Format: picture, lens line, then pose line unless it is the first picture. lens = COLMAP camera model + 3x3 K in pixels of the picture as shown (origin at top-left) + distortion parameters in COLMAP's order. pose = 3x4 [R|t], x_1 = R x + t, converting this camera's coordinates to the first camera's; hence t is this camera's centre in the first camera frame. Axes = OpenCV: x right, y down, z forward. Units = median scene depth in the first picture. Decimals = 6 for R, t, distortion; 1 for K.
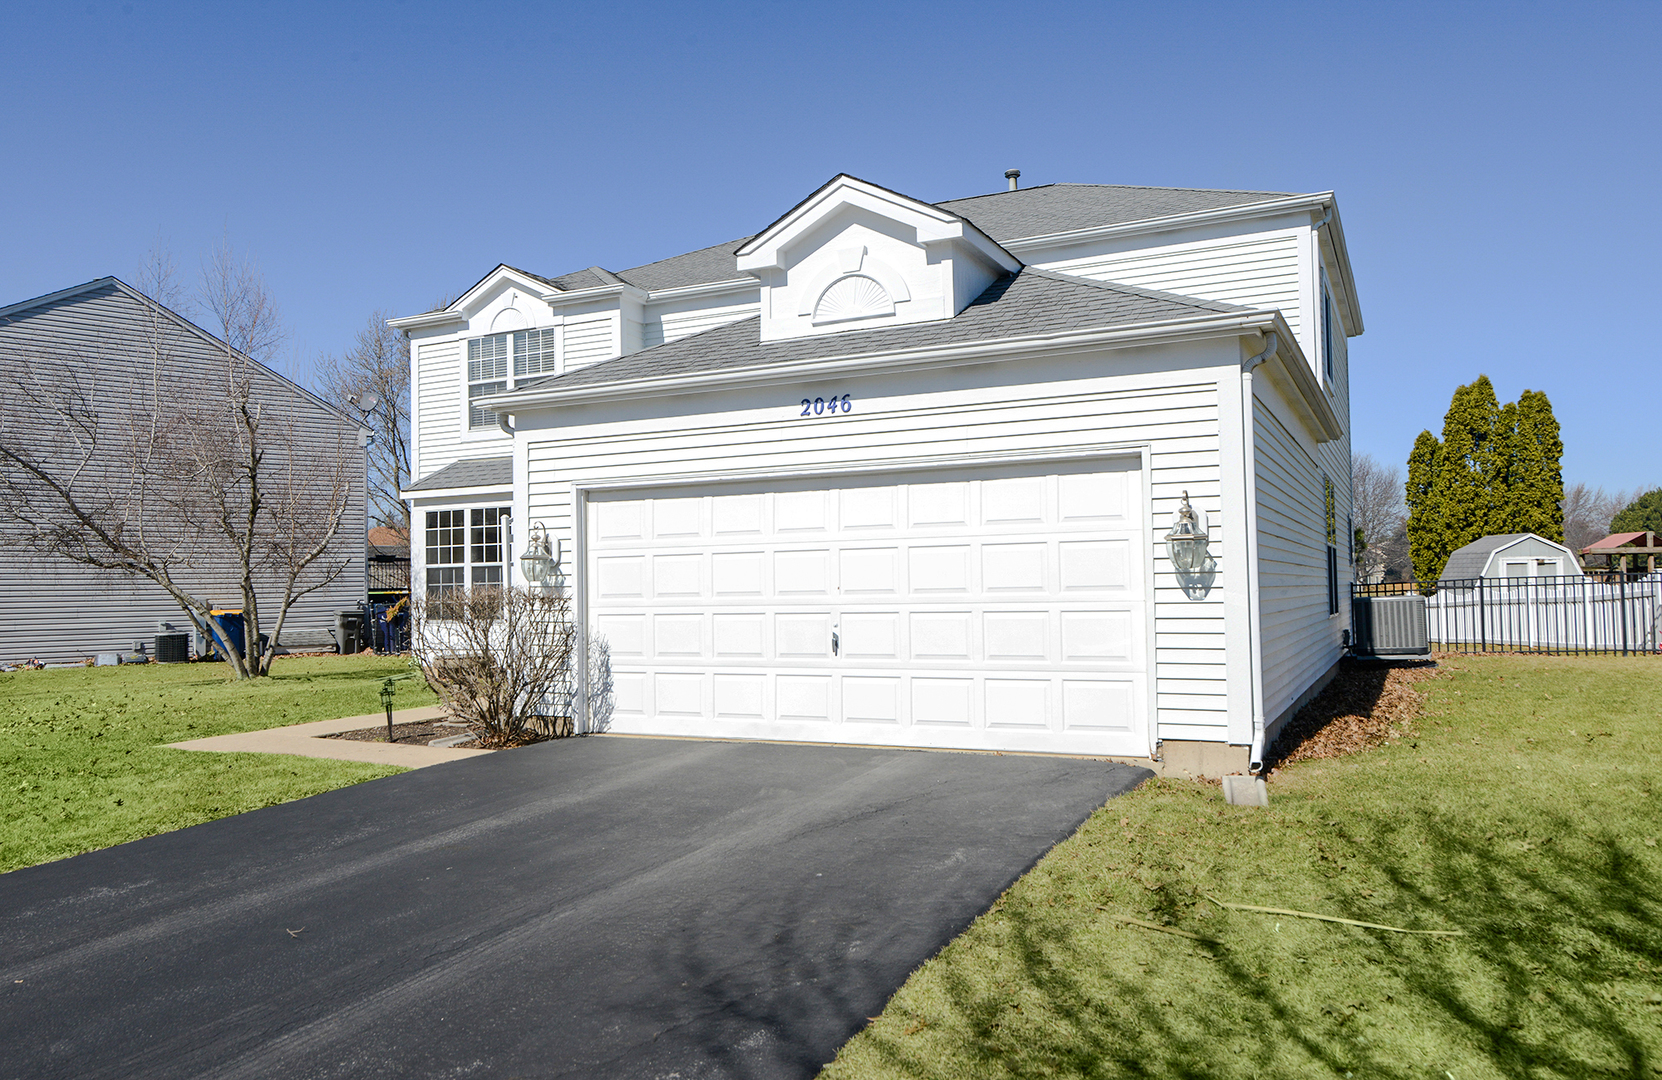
lens RADIAL K [[1188.9, 0, 830.6], [0, 1188.9, 537.8], [0, 0, 1]] dist [-0.001261, -0.001222]
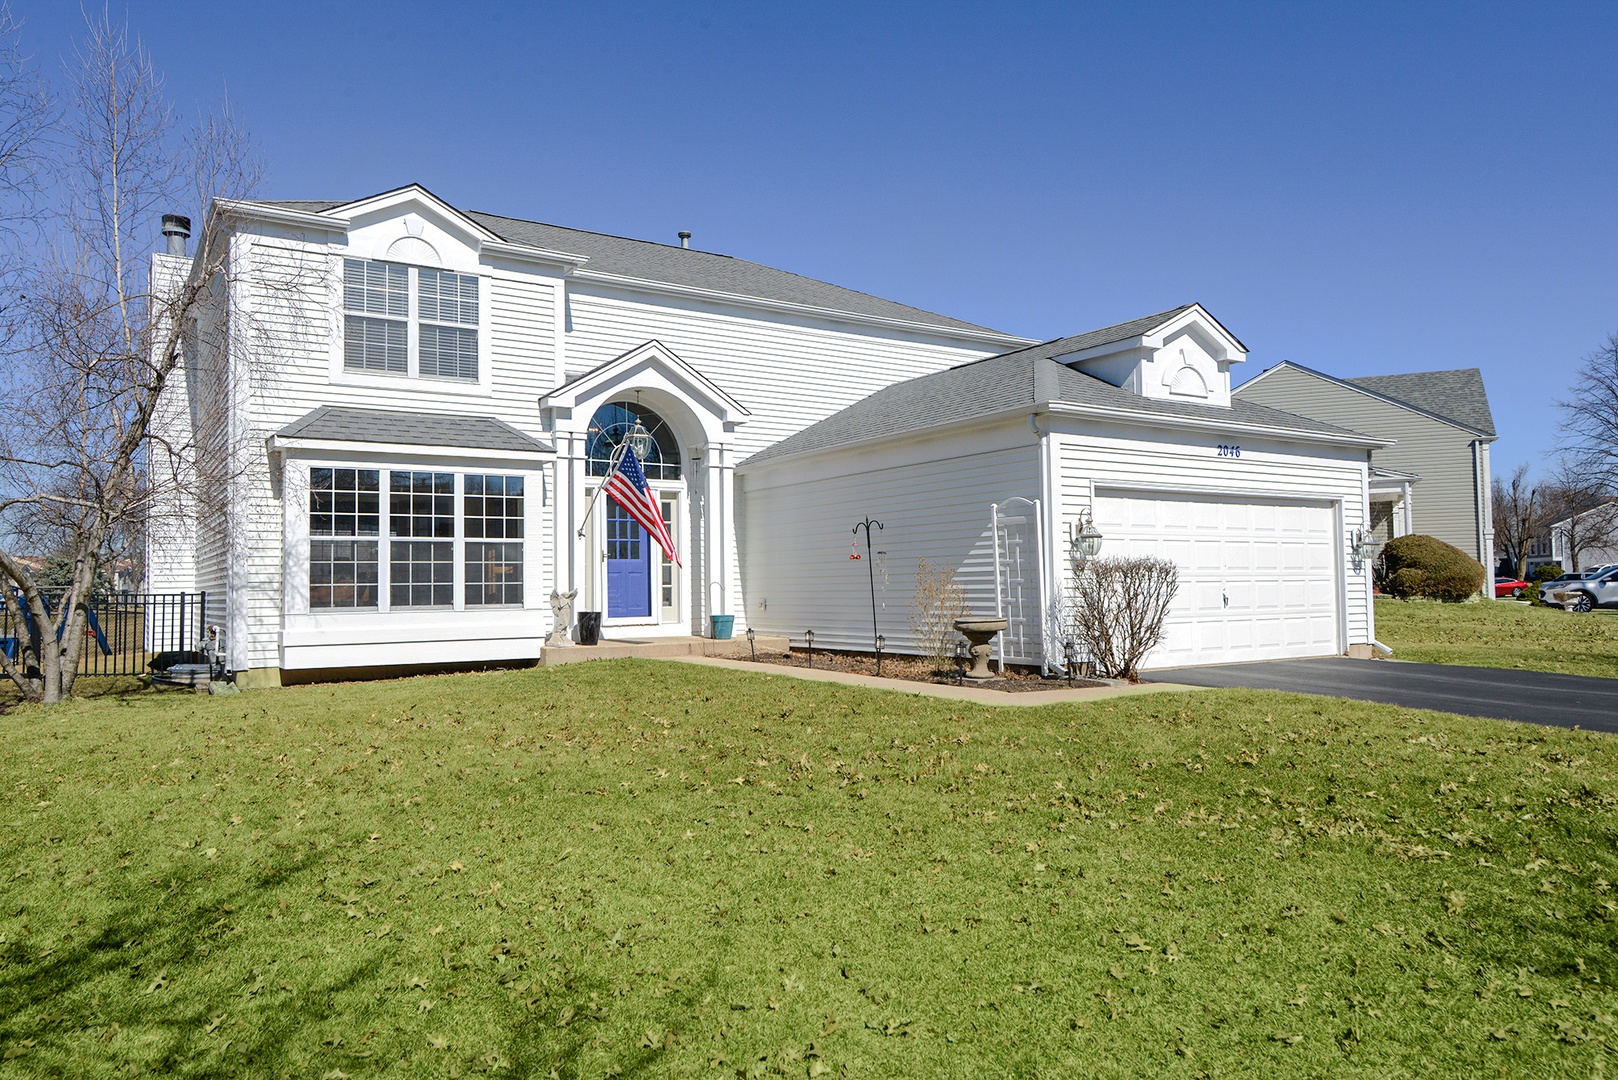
lens RADIAL K [[1072.2, 0, 810.5], [0, 1072.2, 540.7], [0, 0, 1]] dist [0.009647, 0.001194]
pose [[0.525421, 0.047935, 0.849491, -0.808205], [-0.033336, 0.998805, -0.035741, 0.042126], [-0.850189, -0.009540, 0.526391, 0.381430]]
